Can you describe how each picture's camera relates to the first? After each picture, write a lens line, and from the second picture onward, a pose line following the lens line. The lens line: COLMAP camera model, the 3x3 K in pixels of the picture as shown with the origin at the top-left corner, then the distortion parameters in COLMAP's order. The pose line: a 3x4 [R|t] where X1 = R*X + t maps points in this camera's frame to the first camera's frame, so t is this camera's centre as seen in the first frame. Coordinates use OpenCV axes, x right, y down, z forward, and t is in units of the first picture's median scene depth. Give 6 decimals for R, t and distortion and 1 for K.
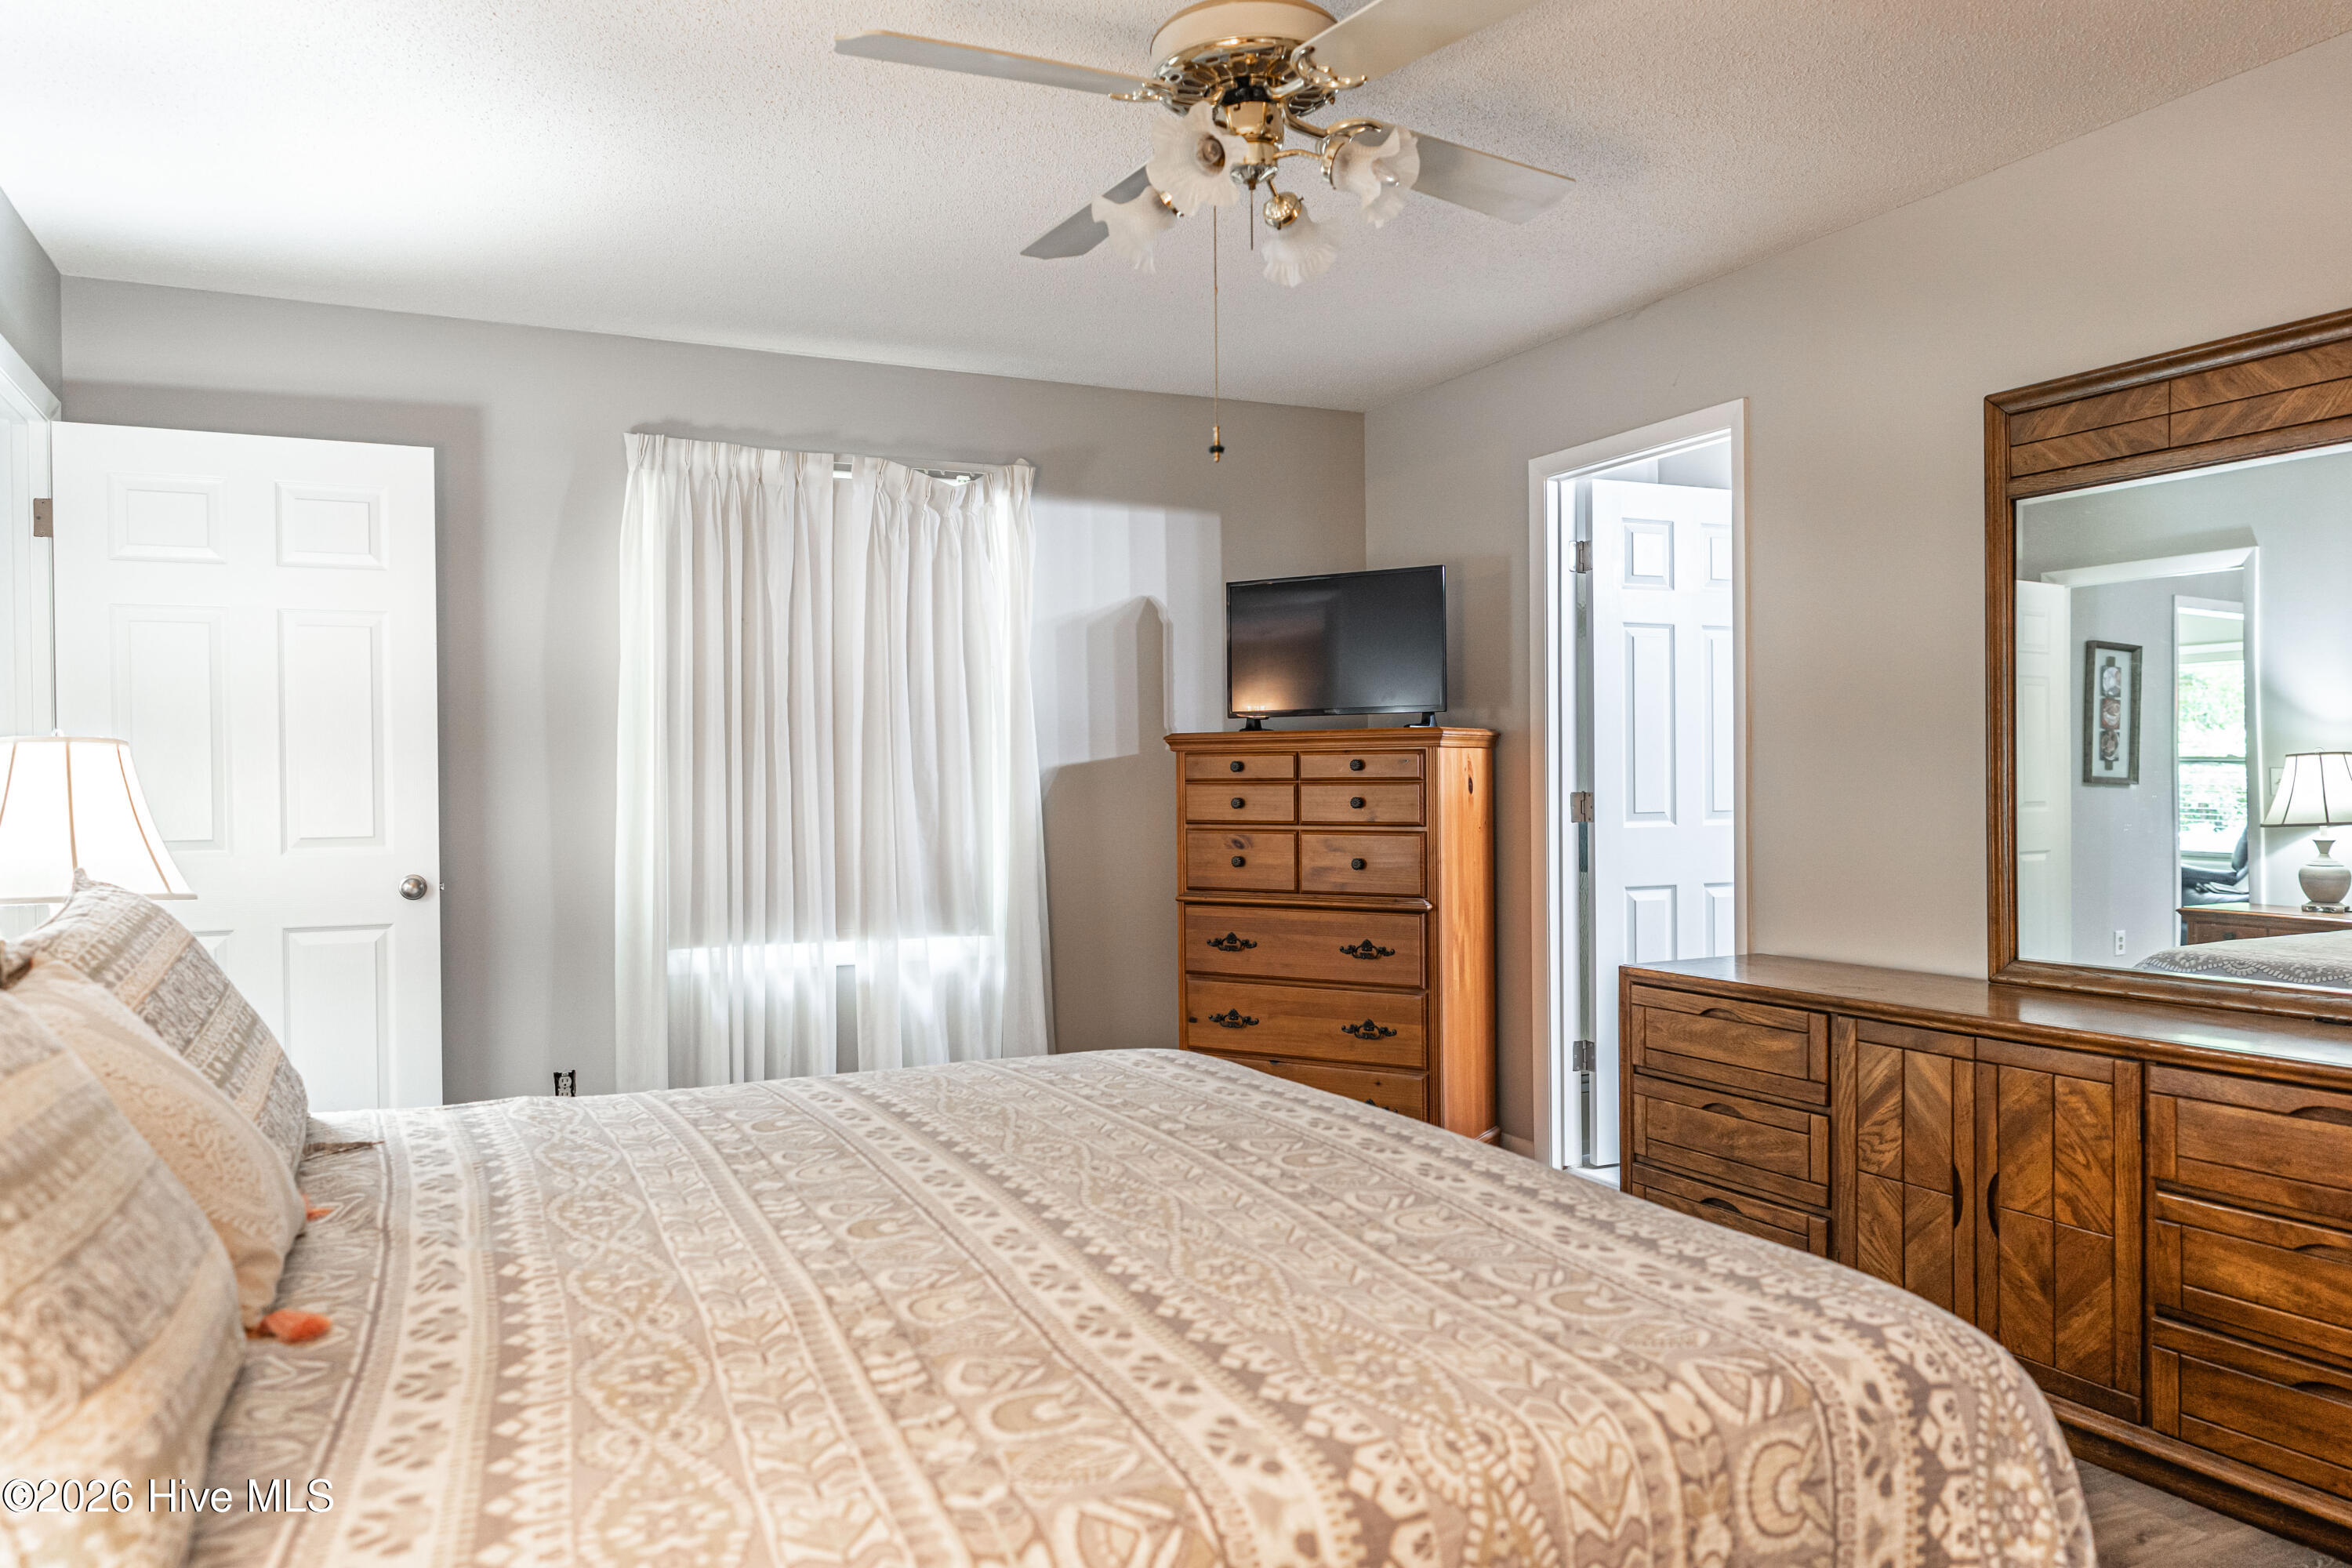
lens RADIAL K [[1599.9, 0, 1162.6], [0, 1599.9, 798.7], [0, 0, 1]] dist [-0.002984, 0.006901]
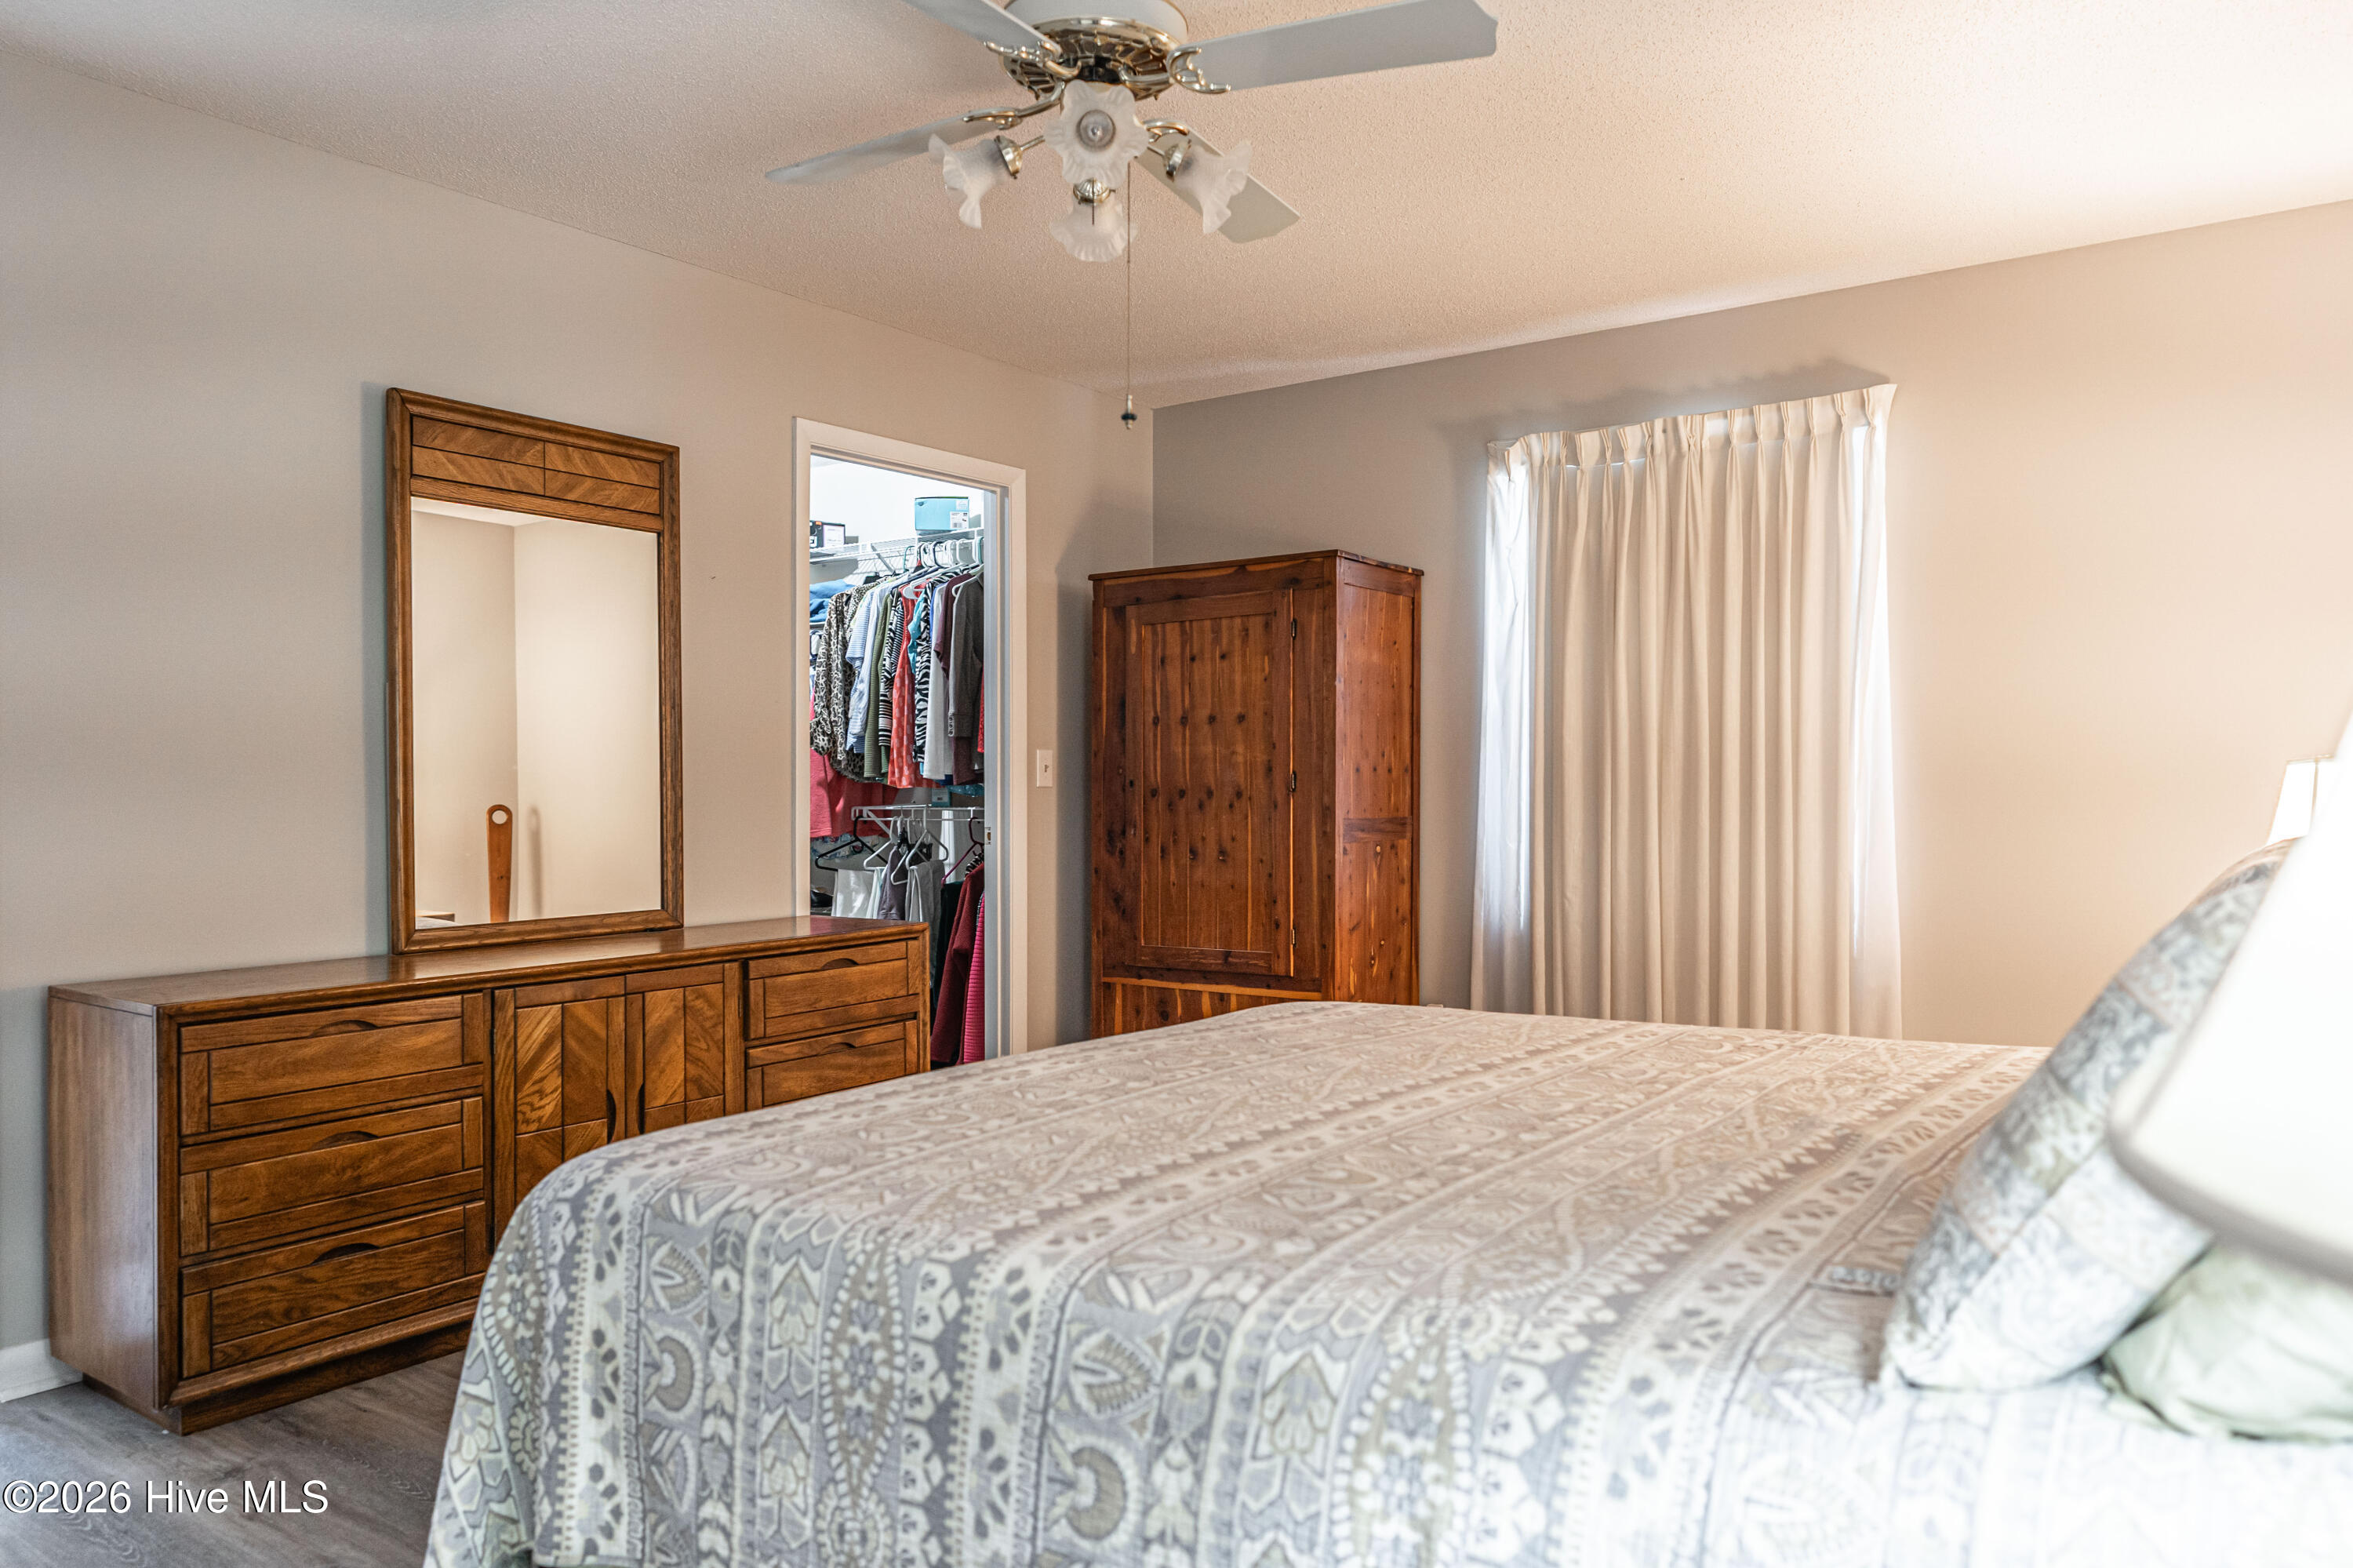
lens RADIAL K [[1617.3, 0, 1141.6], [0, 1617.3, 782.6], [0, 0, 1]] dist [0.001873, -0.003533]
pose [[-0.463951, 0.007165, 0.885832, -0.692576], [0.014400, 0.999896, -0.000546, 0.012322], [-0.885744, 0.012502, -0.464006, 1.153555]]
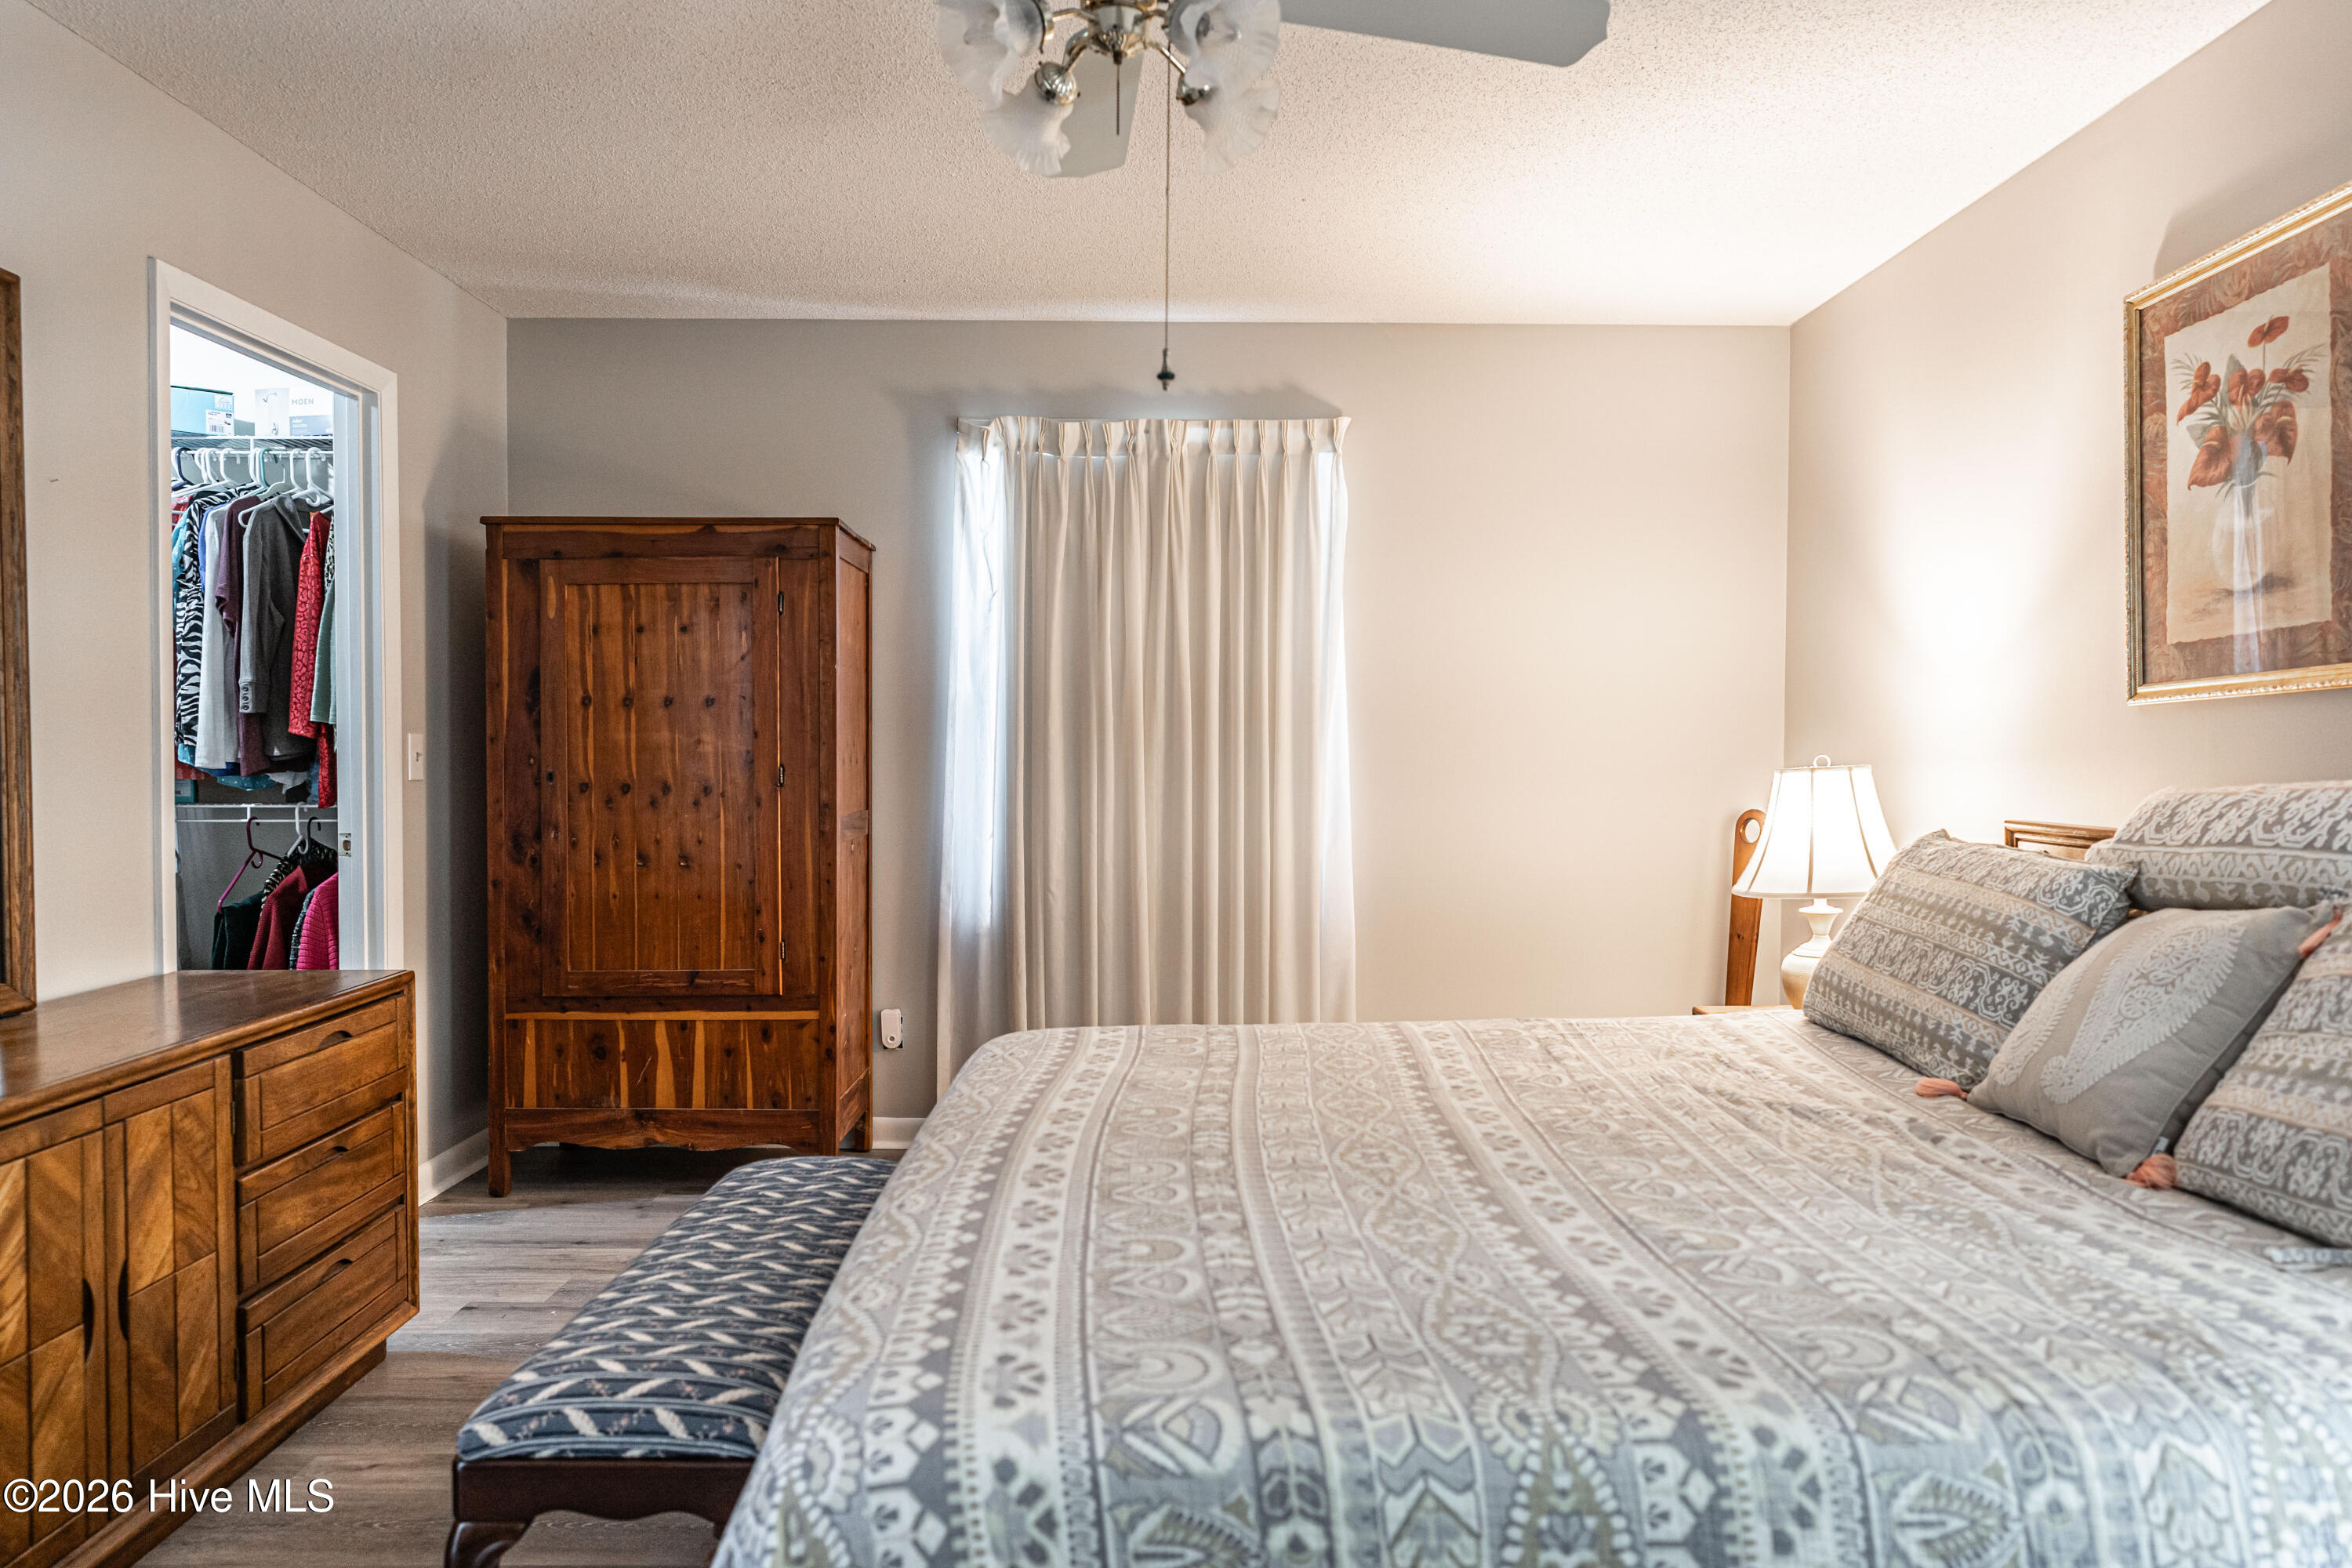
lens RADIAL K [[1599.9, 0, 1162.6], [0, 1599.9, 798.7], [0, 0, 1]] dist [-0.002984, 0.006901]
pose [[-0.905023, -0.010724, 0.425227, -0.260031], [0.006740, 0.999195, 0.039545, -0.019164], [-0.425309, 0.038656, -0.904223, 1.395696]]
